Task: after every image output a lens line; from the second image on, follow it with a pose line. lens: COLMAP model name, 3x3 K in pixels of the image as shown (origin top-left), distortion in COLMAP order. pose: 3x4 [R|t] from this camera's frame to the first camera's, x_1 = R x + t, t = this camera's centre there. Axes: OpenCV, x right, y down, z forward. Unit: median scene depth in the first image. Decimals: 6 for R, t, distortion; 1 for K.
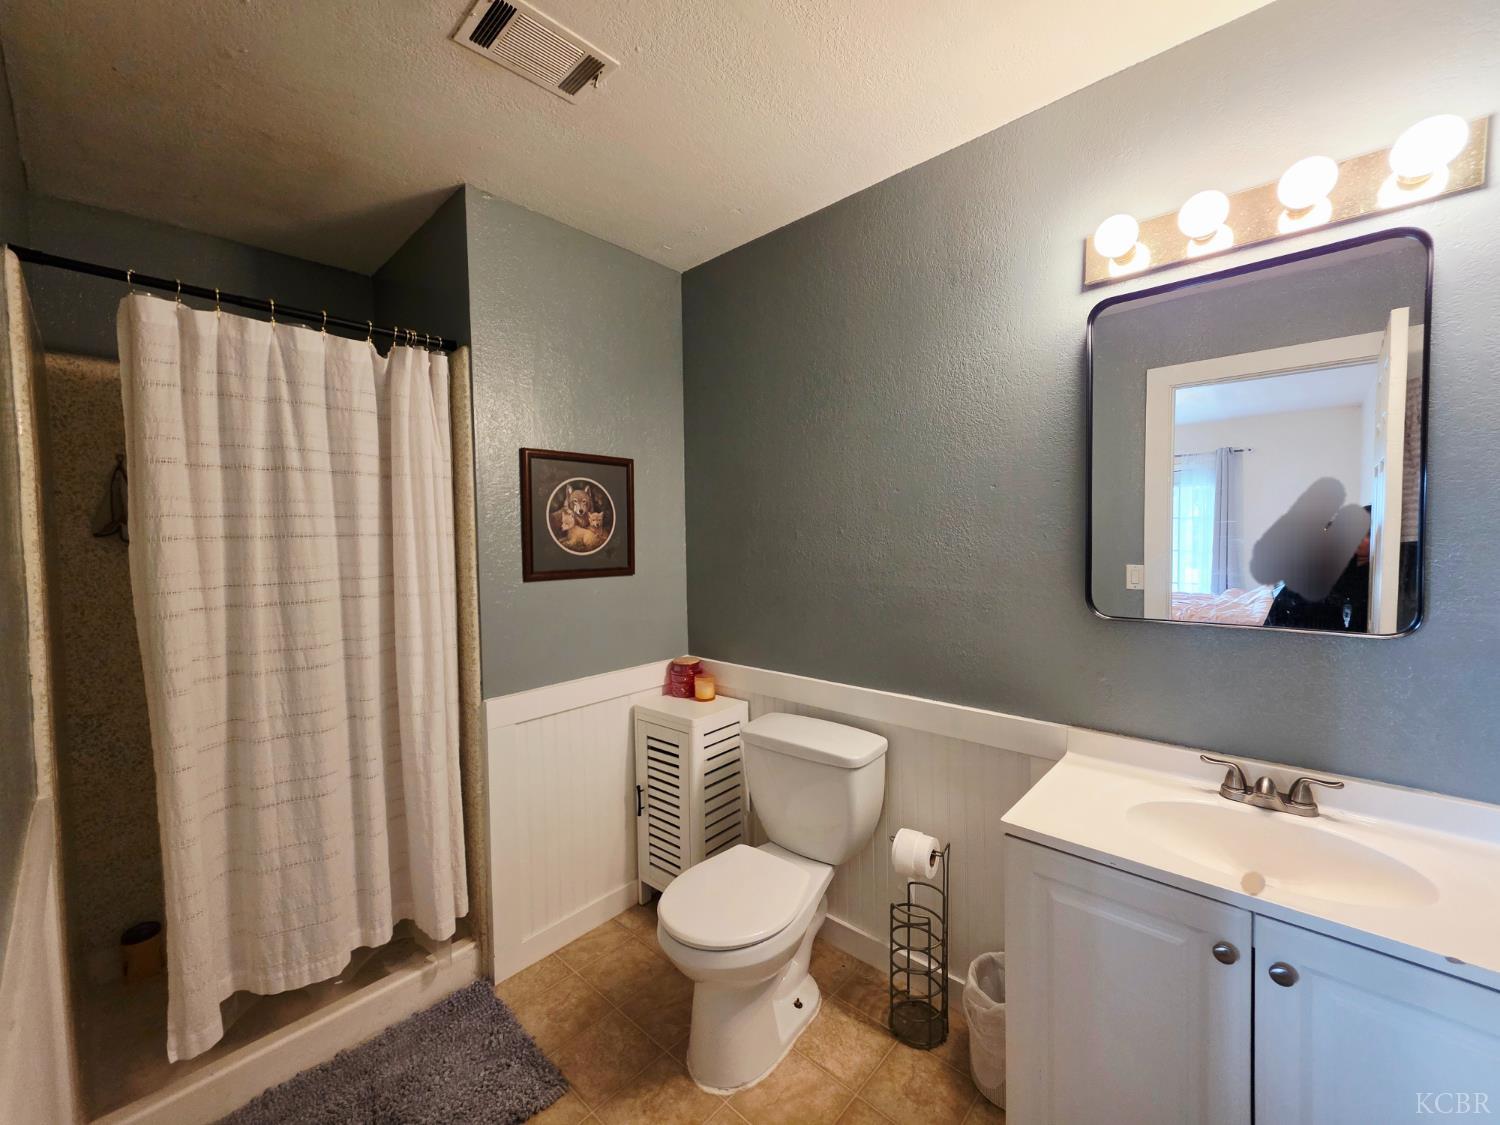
lens RADIAL K [[595.4, 0, 760.9], [0, 595.4, 557.5], [0, 0, 1]] dist [0.000929, -0.000098]
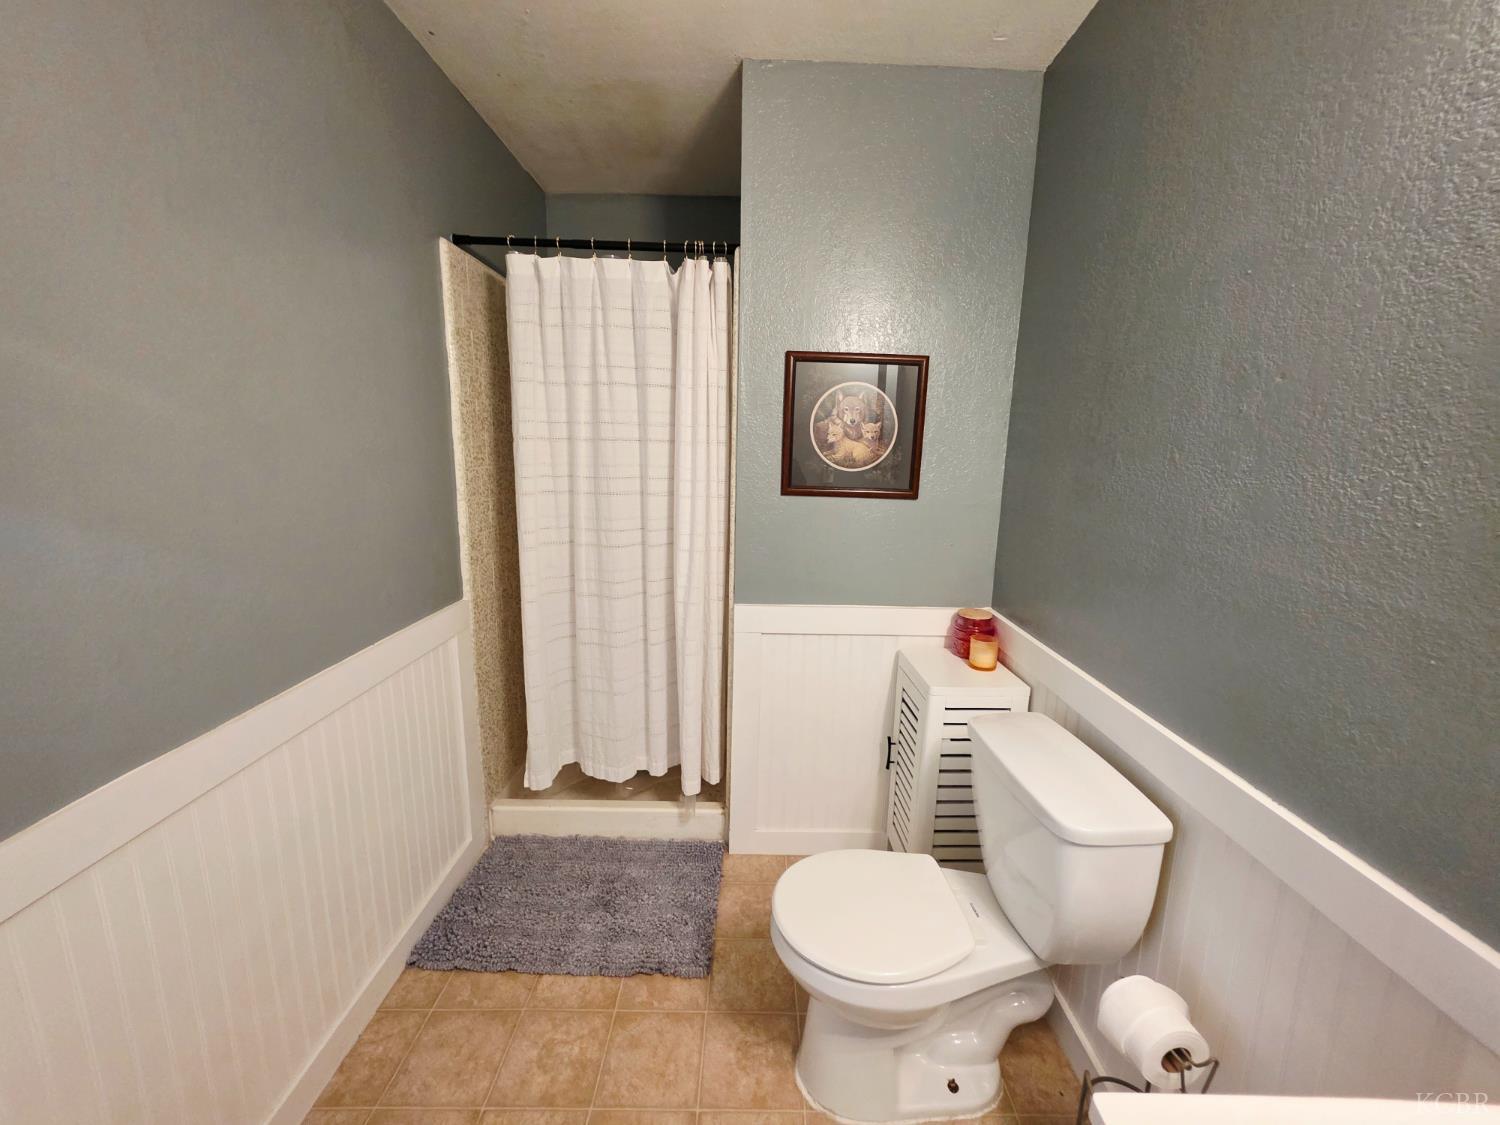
lens RADIAL K [[594.4, 0, 761.8], [0, 594.4, 557.9], [0, 0, 1]] dist [0.001147, 0.000361]
pose [[0.677525, 0.167209, -0.716241, 0.315992], [-0.066649, 0.983767, 0.166617, -0.018886], [0.732474, -0.065151, 0.677671, 0.339879]]
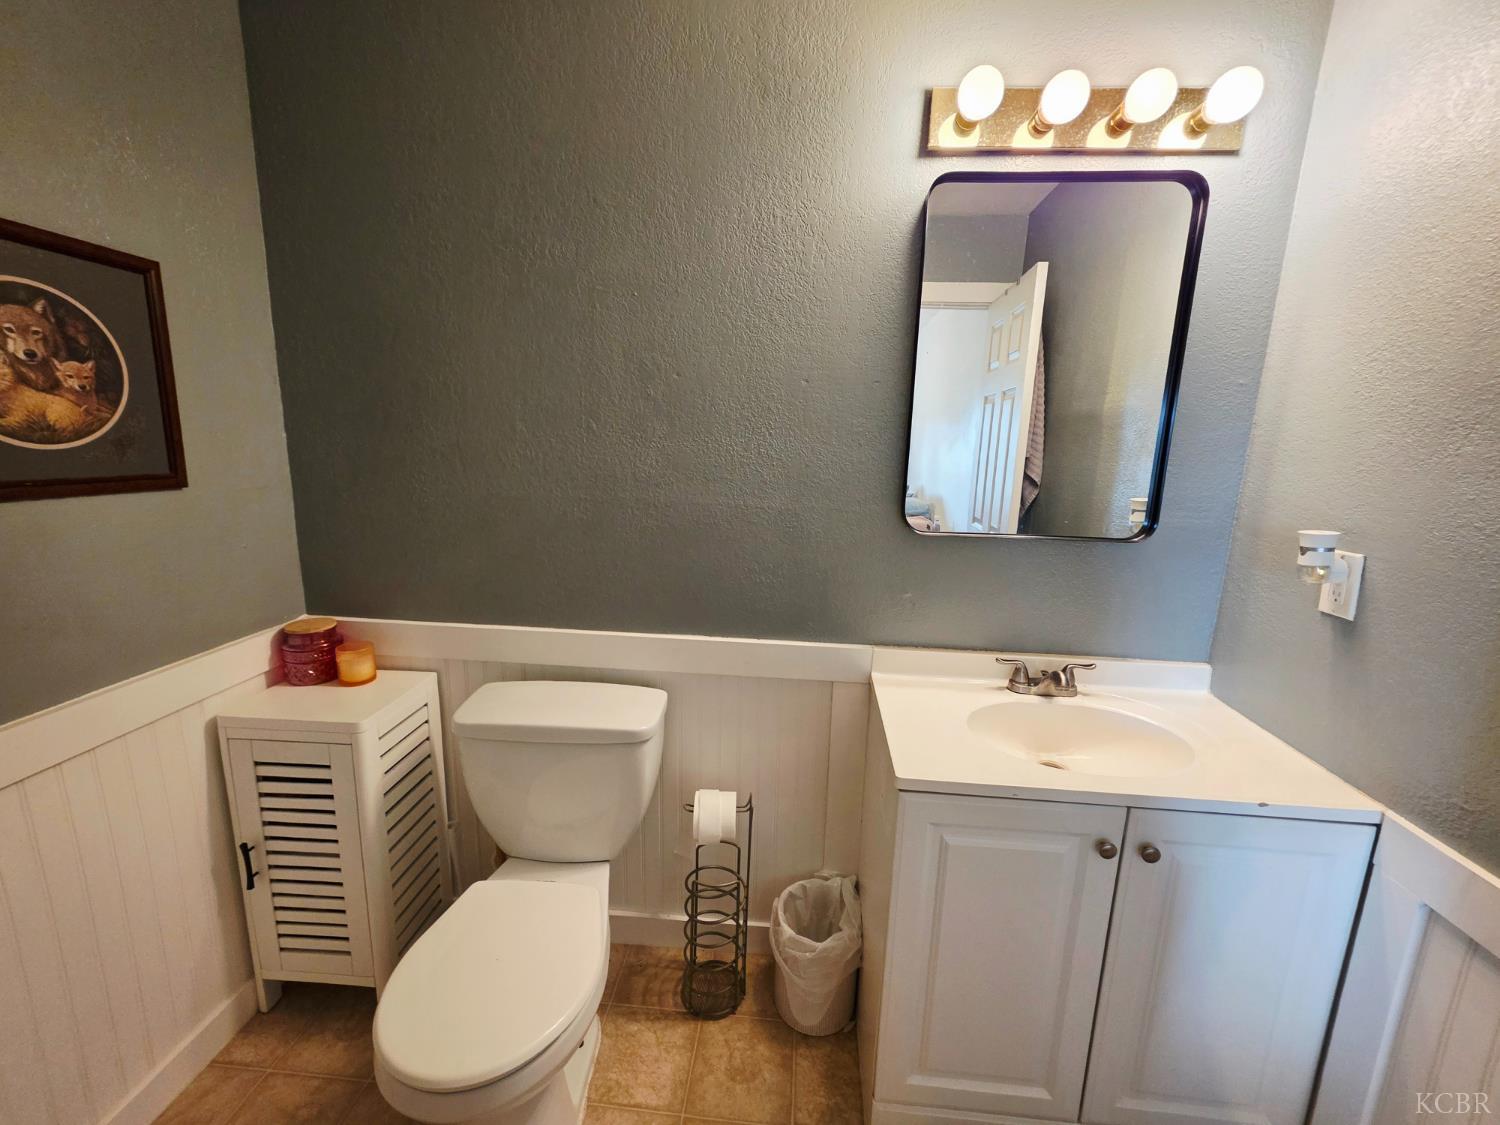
lens RADIAL K [[599.1, 0, 757.1], [0, 599.1, 552.6], [0, 0, 1]] dist [-0.001439, -0.000529]
pose [[0.793585, -0.075866, 0.603711, -0.168586], [-0.018647, 0.988698, 0.148758, -0.004991], [-0.608173, -0.129309, 0.783201, 0.314607]]
